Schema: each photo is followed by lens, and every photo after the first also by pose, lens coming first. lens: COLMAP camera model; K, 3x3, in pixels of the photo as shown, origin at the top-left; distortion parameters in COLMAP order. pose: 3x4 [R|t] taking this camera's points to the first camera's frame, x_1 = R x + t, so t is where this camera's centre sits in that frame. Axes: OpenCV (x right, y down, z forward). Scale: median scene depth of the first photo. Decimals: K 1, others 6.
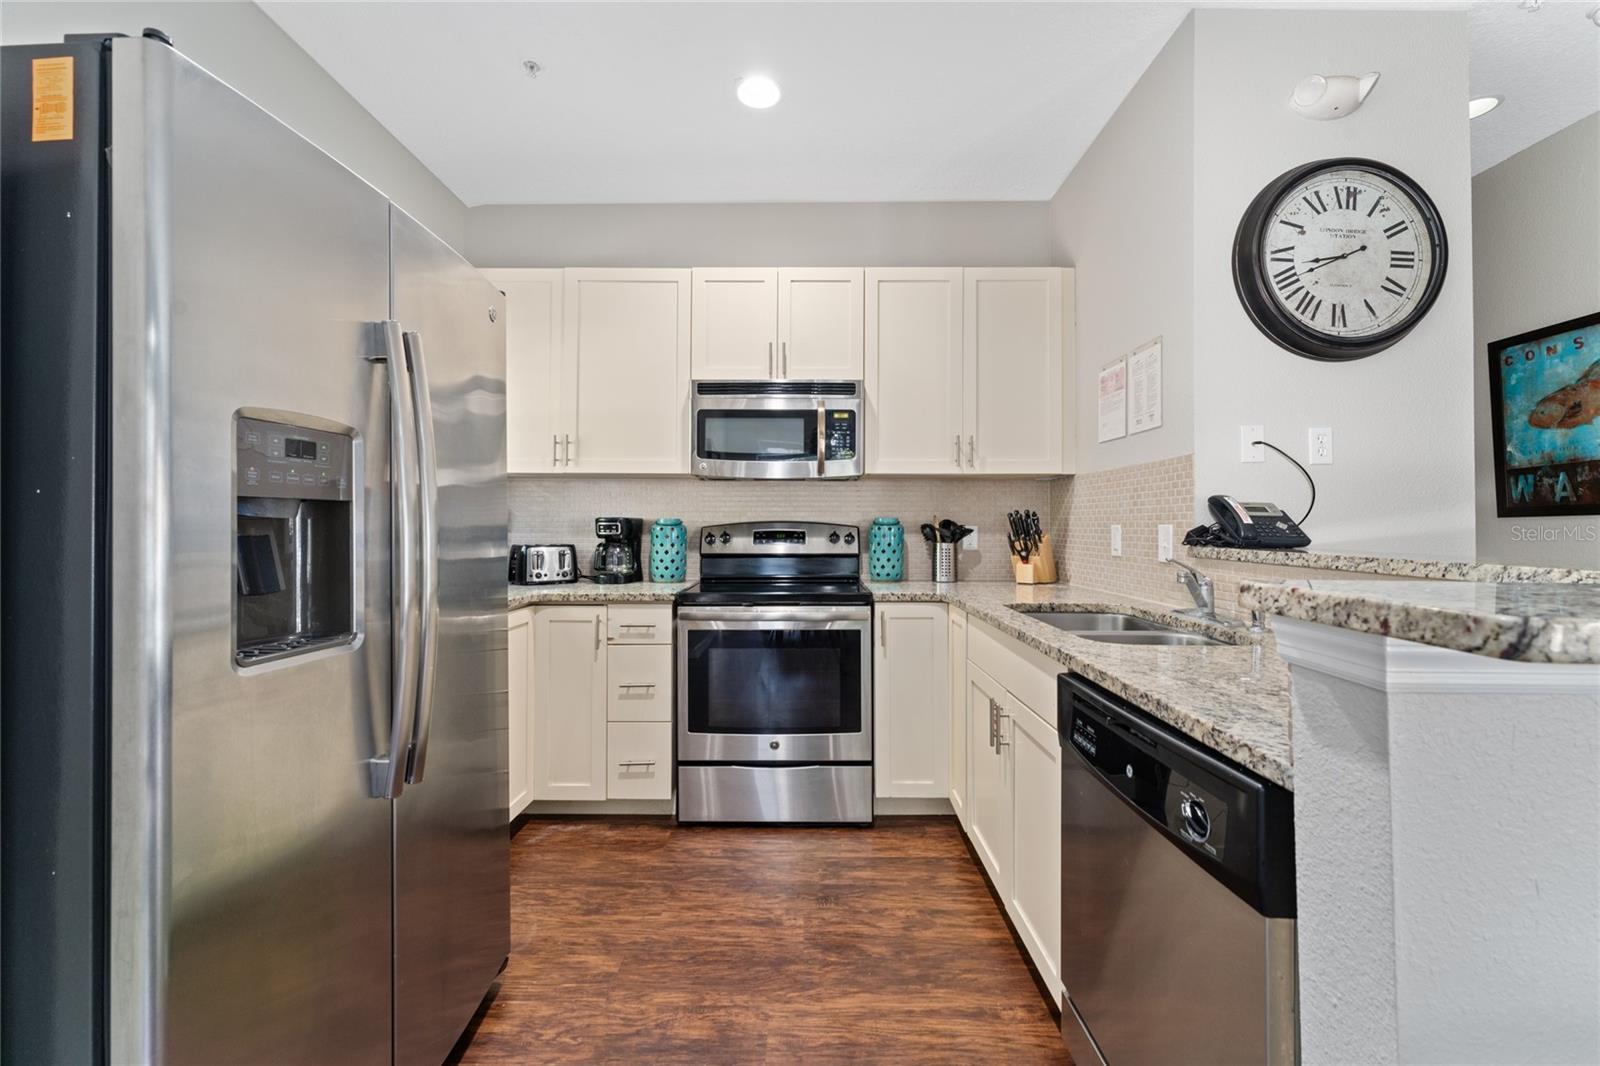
lens RADIAL K [[636.7, 0, 799.5], [0, 636.7, 527.1], [0, 0, 1]] dist [0.000103, 0.000007]
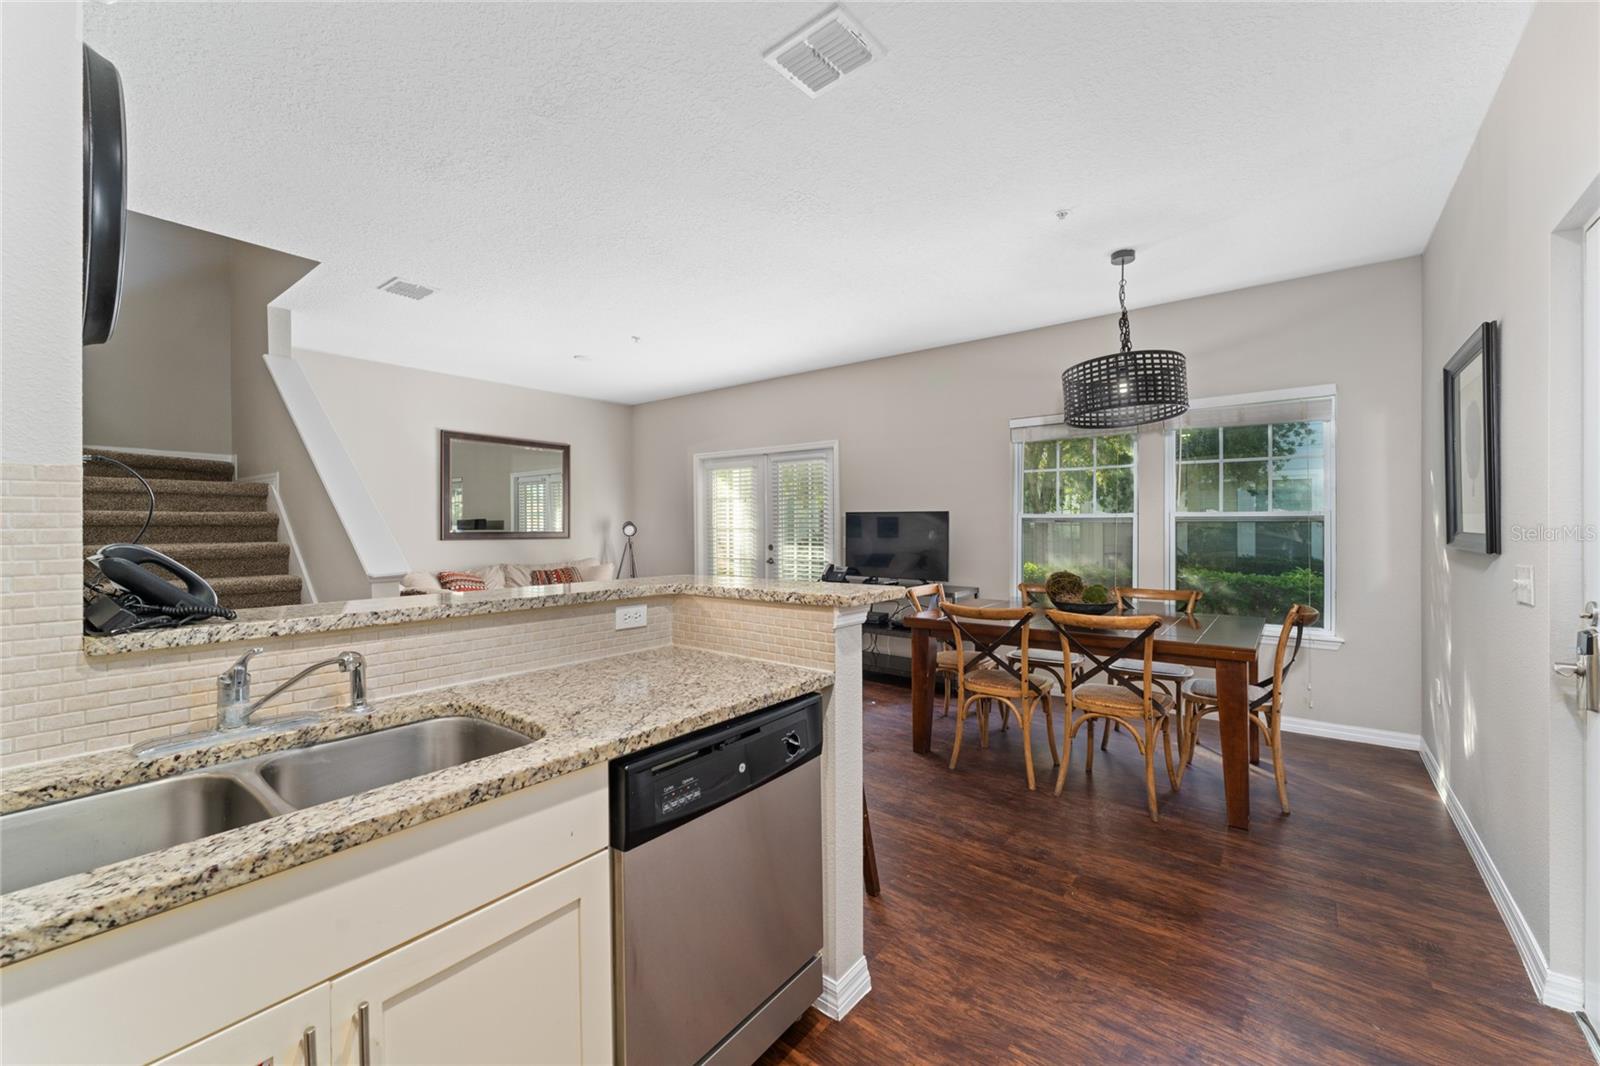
lens RADIAL K [[636.7, 0, 798.1], [0, 636.7, 525.8], [0, 0, 1]] dist [0.000103, 0.000007]
pose [[-0.789432, 0.000731, 0.613838, -0.418528], [0.005274, 0.999970, 0.005592, -0.134902], [-0.613815, 0.007652, -0.789413, 2.174179]]
